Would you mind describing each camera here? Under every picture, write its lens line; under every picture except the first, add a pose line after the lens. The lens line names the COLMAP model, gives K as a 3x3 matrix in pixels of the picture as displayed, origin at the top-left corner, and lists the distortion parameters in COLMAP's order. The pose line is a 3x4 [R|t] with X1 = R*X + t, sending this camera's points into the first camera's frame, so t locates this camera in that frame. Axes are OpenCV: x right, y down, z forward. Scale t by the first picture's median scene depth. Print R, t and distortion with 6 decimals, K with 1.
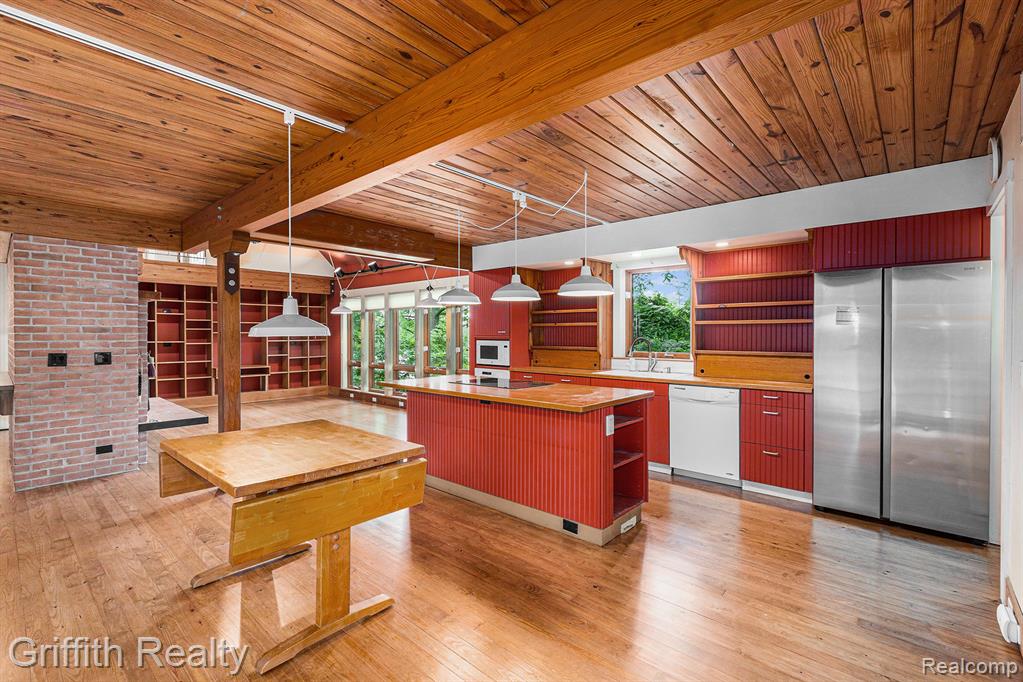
lens RADIAL K [[460.7, 0, 507.6], [0, 460.7, 337.2], [0, 0, 1]] dist [-0.003119, -0.000730]
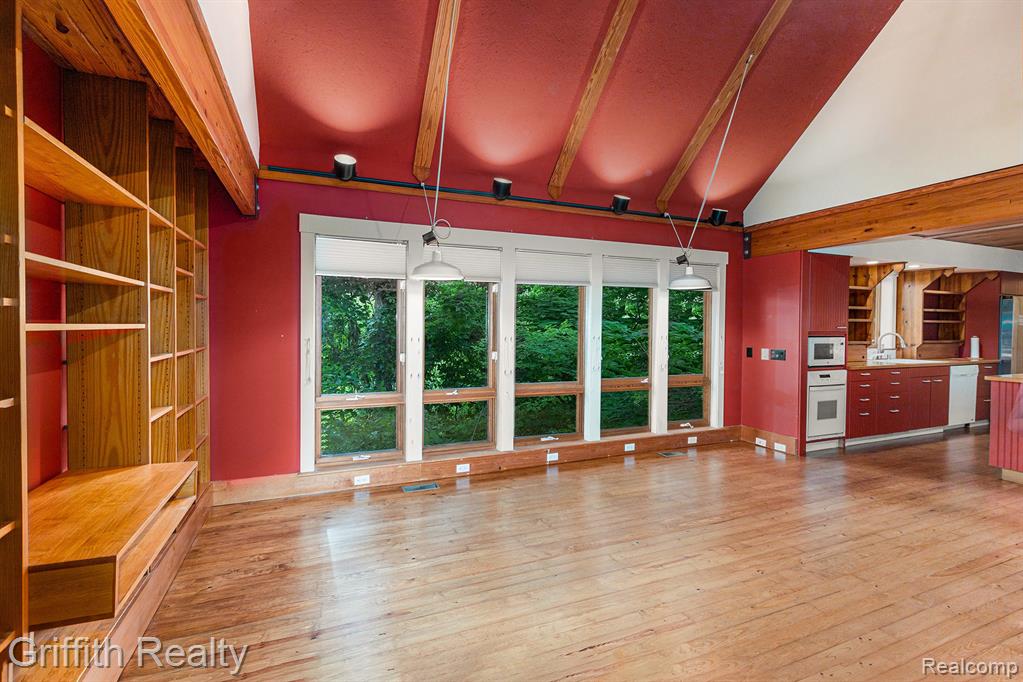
lens RADIAL K [[460.7, 0, 507.6], [0, 460.7, 337.2], [0, 0, 1]] dist [-0.003119, -0.000730]
pose [[0.429502, -0.017799, 0.902890, -1.453869], [0.007878, 0.999842, 0.015963, -0.016327], [-0.903032, 0.000257, 0.429574, 1.595809]]
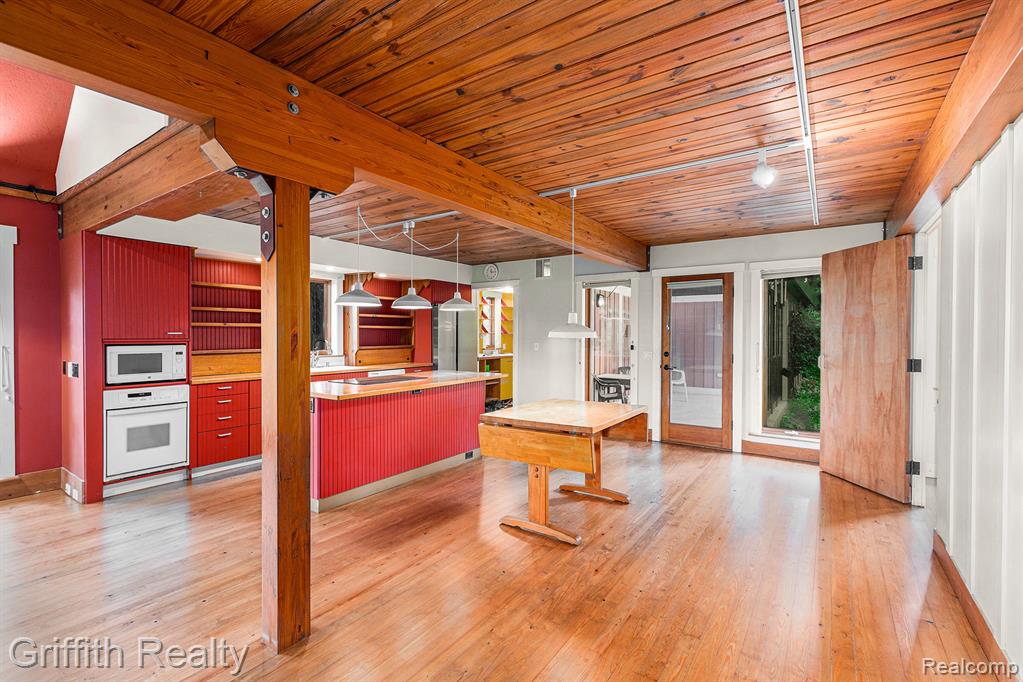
lens RADIAL K [[472.6, 0, 506.1], [0, 472.6, 338.1], [0, 0, 1]] dist [-0.001748, -0.000294]
pose [[-0.115249, -0.008340, 0.993302, -1.073811], [0.010047, 0.999904, 0.009561, -0.007161], [-0.993286, 0.011081, -0.115154, 0.754978]]
